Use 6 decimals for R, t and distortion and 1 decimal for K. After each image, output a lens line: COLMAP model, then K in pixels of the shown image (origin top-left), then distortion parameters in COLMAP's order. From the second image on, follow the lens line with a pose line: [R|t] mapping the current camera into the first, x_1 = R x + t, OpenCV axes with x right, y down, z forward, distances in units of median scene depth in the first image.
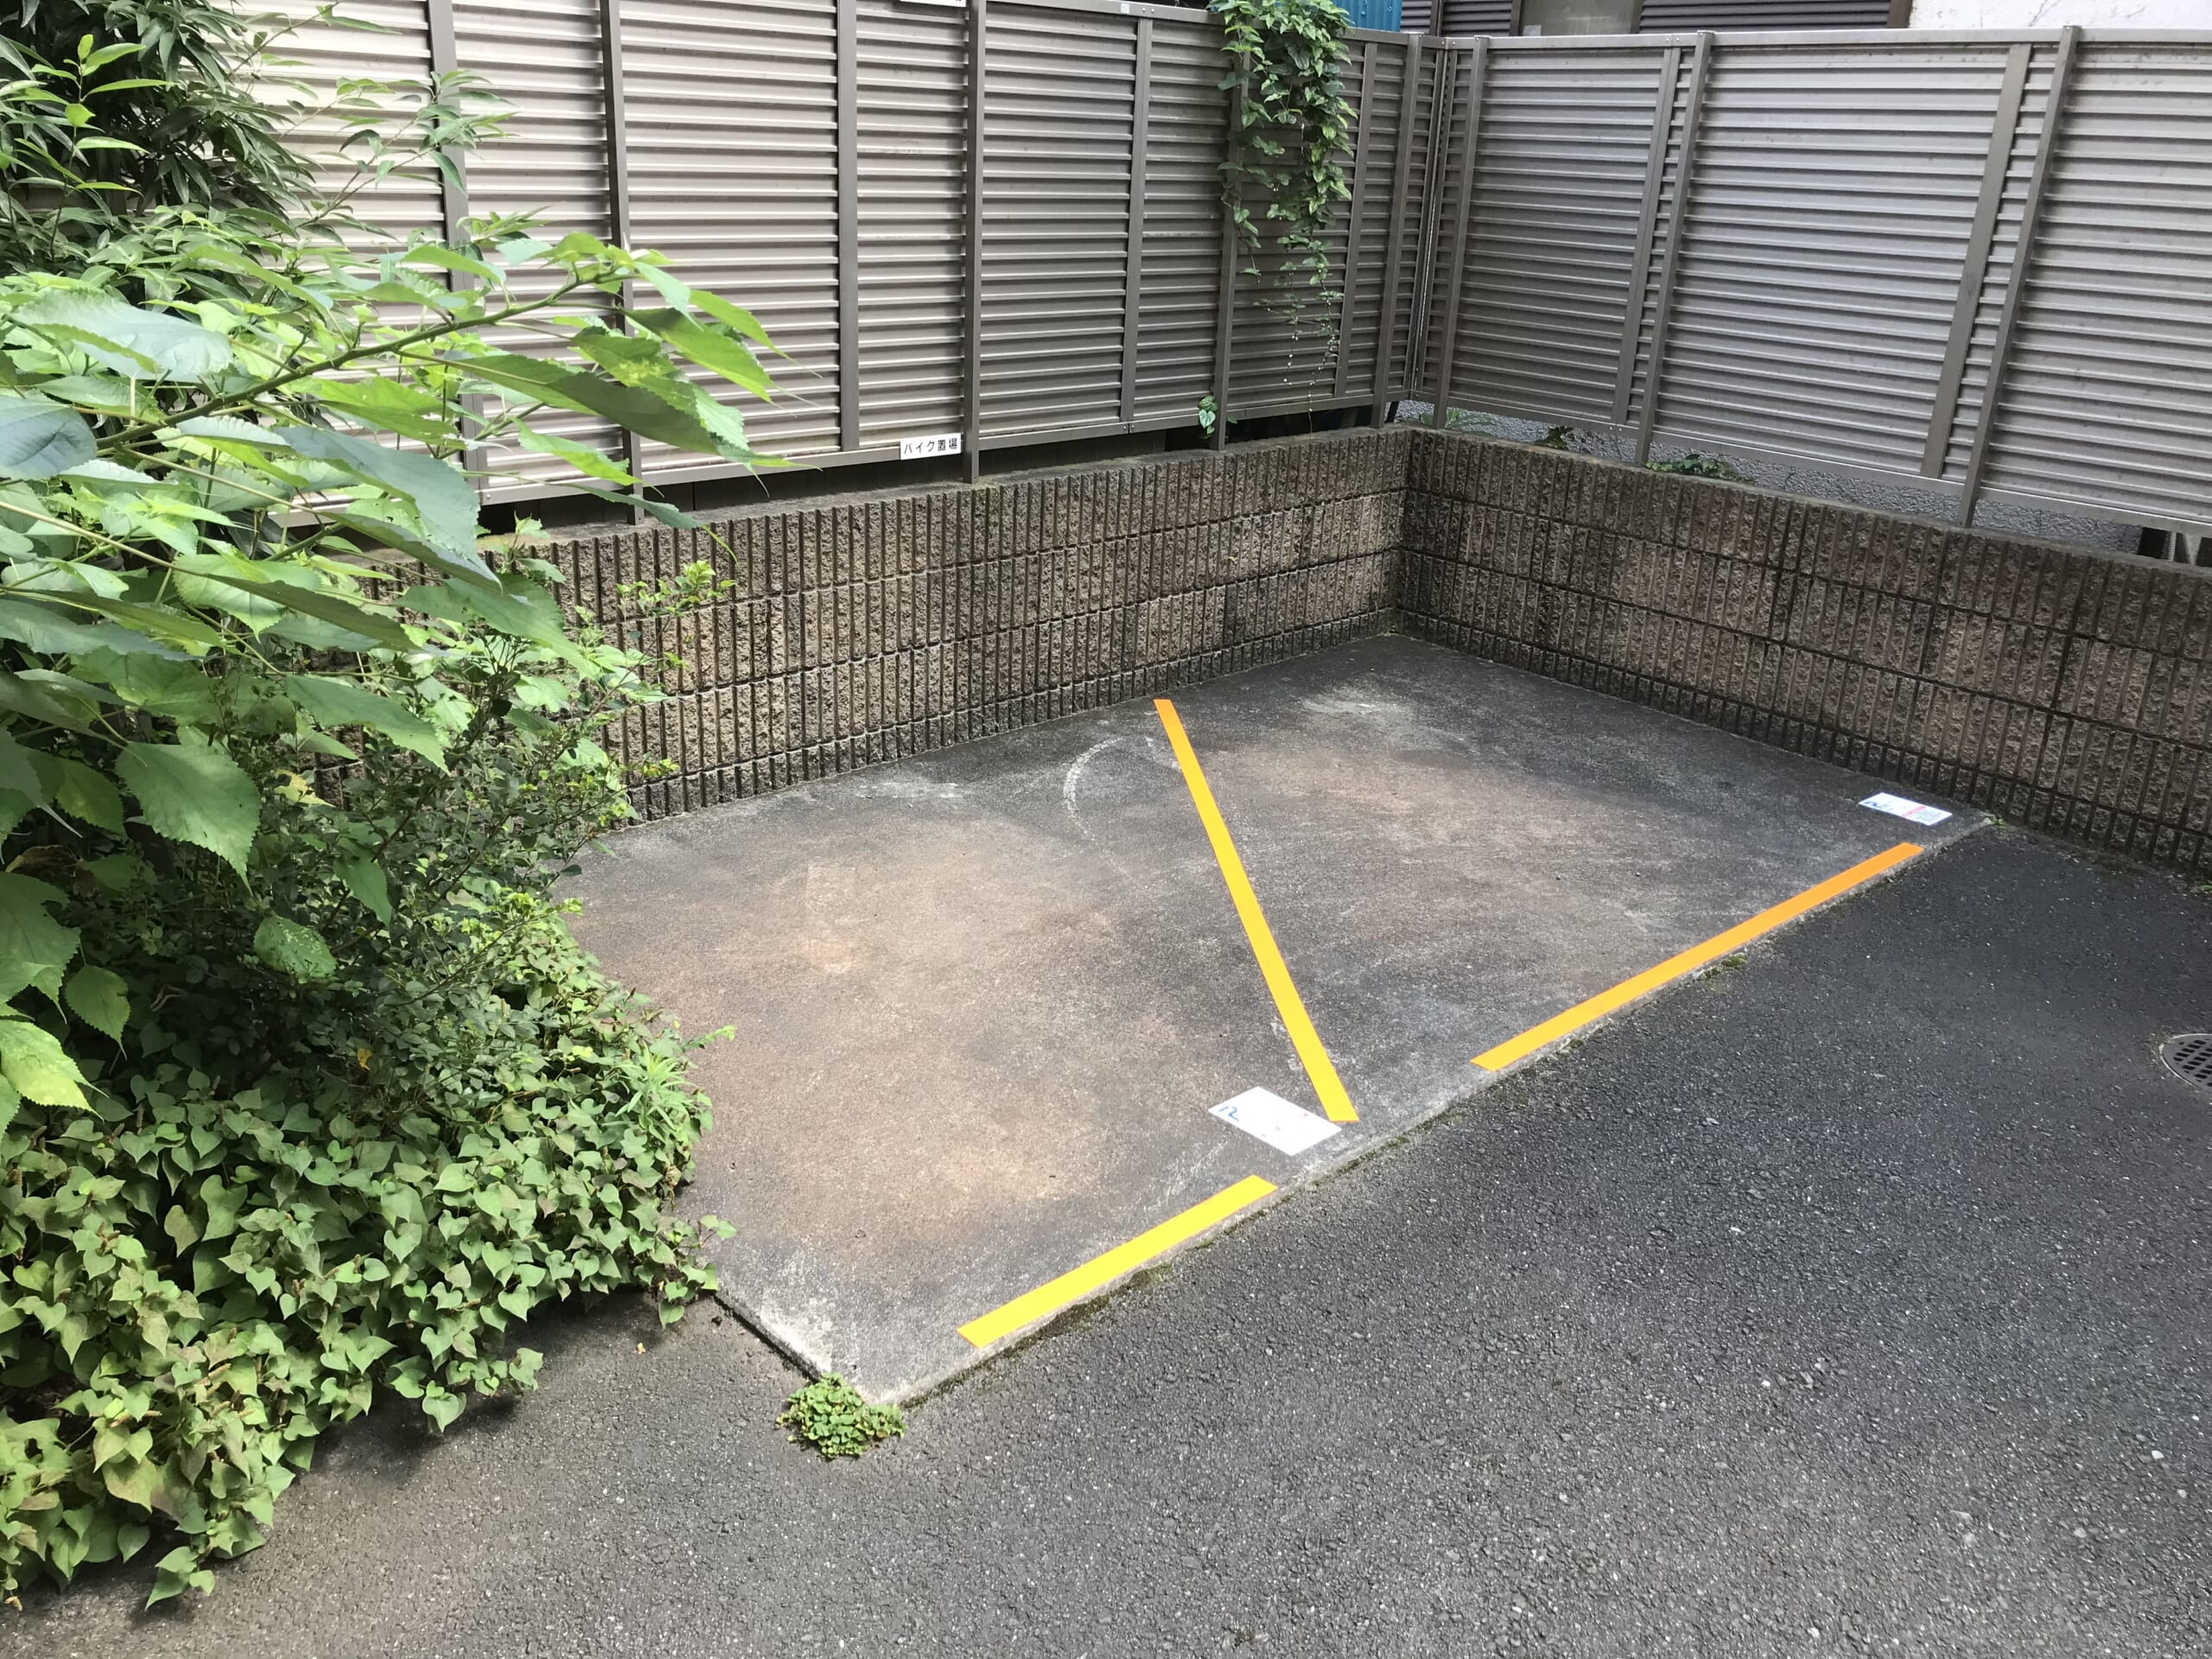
lens RADIAL K [[1767.7, 0, 1106.0], [0, 1767.7, 829.5], [0, 0, 1]] dist [0.077920, -0.098379]
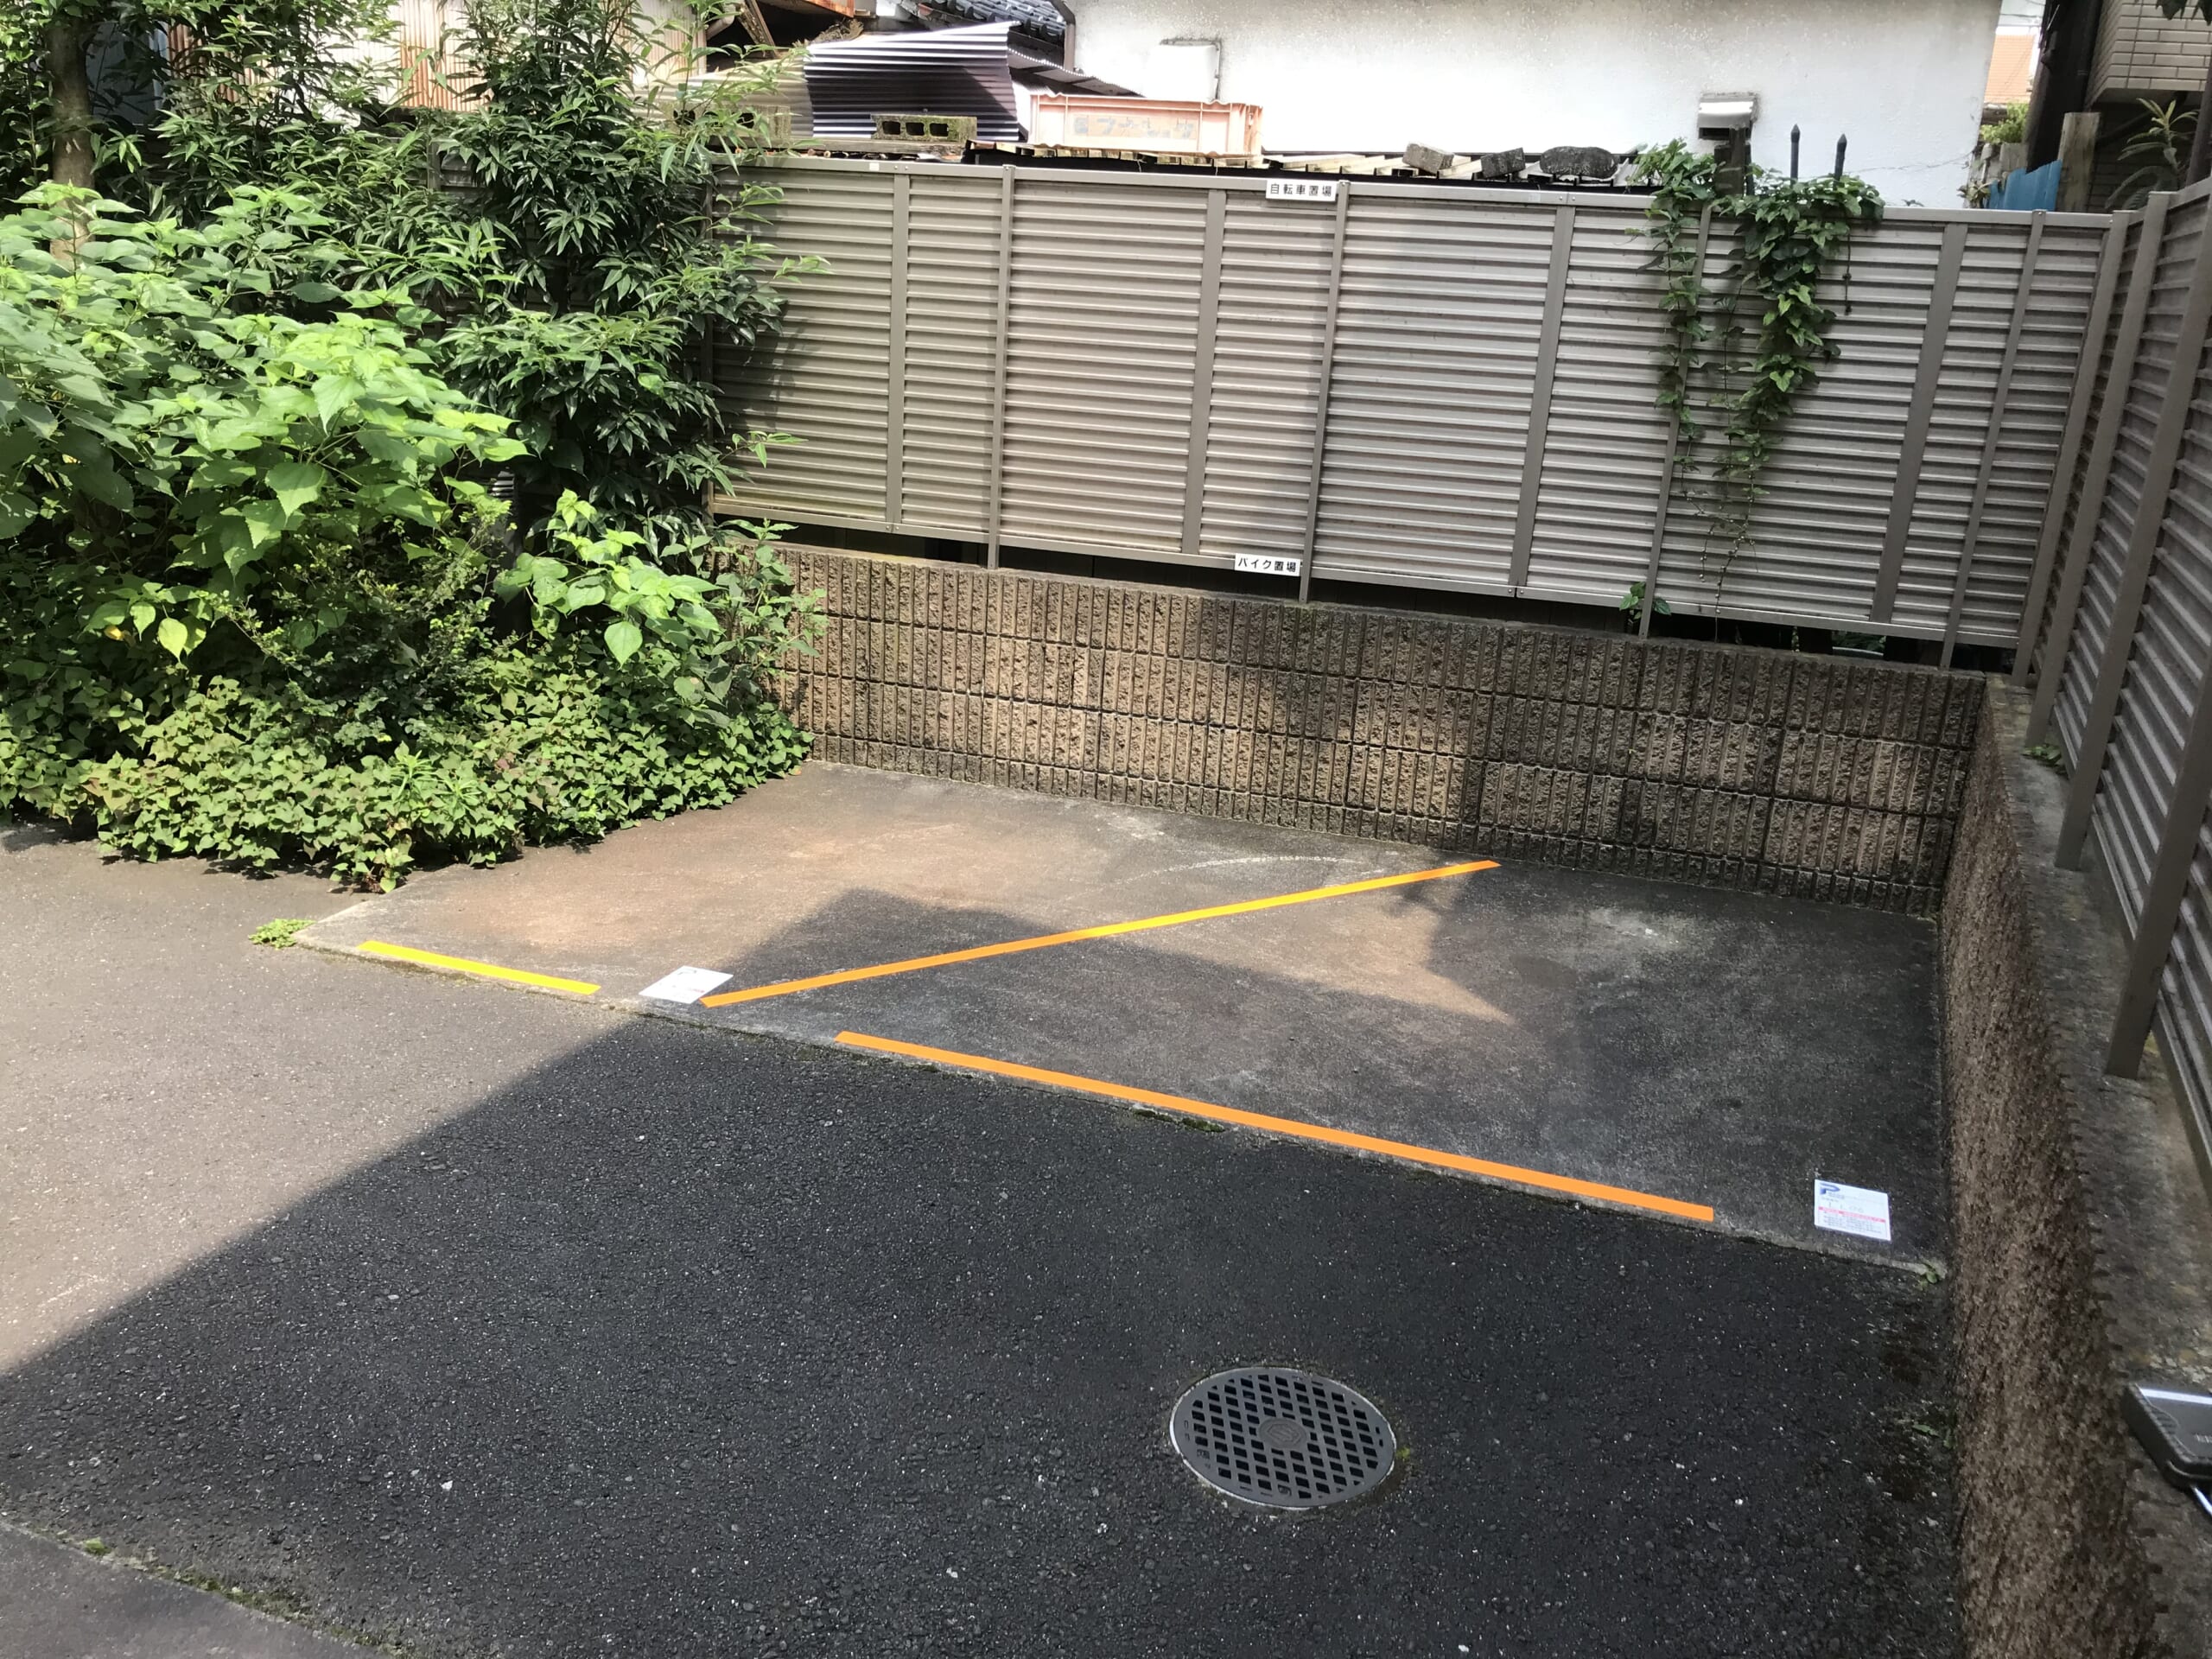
lens RADIAL K [[1767.7, 0, 1106.0], [0, 1767.7, 829.5], [0, 0, 1]] dist [0.077920, -0.098379]
pose [[0.473609, 0.249165, -0.844755, 0.915779], [-0.353638, 0.932232, 0.076700, -0.108179], [0.806619, 0.262412, 0.529628, 0.349873]]
